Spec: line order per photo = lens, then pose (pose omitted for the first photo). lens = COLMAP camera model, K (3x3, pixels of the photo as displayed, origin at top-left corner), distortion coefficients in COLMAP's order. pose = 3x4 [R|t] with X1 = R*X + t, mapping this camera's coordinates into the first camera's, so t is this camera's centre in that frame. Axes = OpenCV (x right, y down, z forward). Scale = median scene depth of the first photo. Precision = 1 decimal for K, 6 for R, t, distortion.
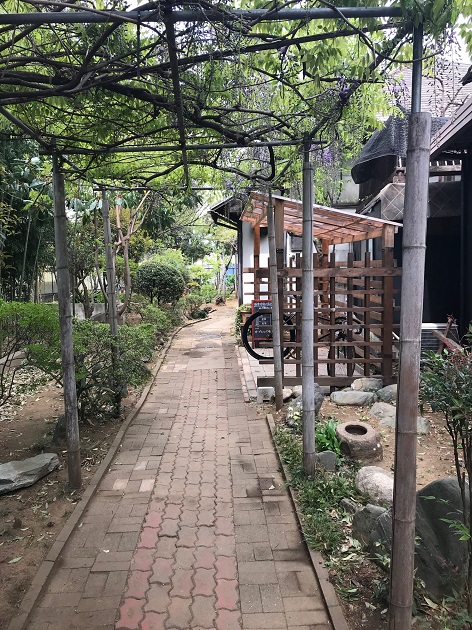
lens RADIAL K [[531.8, 0, 235.1], [0, 531.8, 297.0], [0, 0, 1]] dist [0.009481, -0.013422]
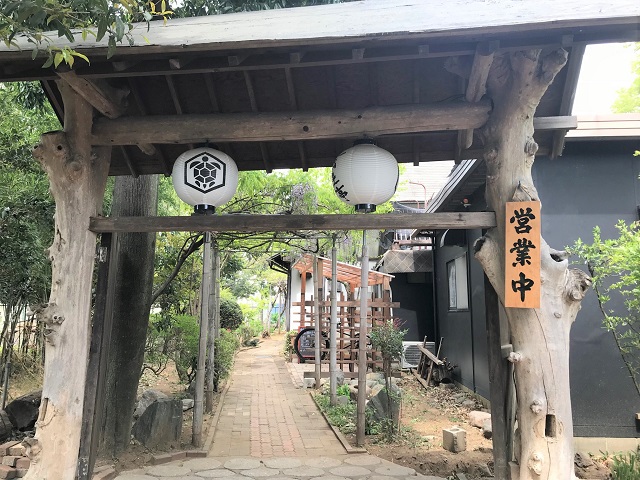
lens RADIAL K [[540.2, 0, 303.5], [0, 540.2, 237.6], [0, 0, 1]] dist [0.009481, -0.013422]
pose [[0.998067, 0.034099, 0.051964, -0.038629], [-0.023816, 0.982071, -0.187003, 0.045178], [-0.057408, 0.185404, 0.980984, -0.434609]]
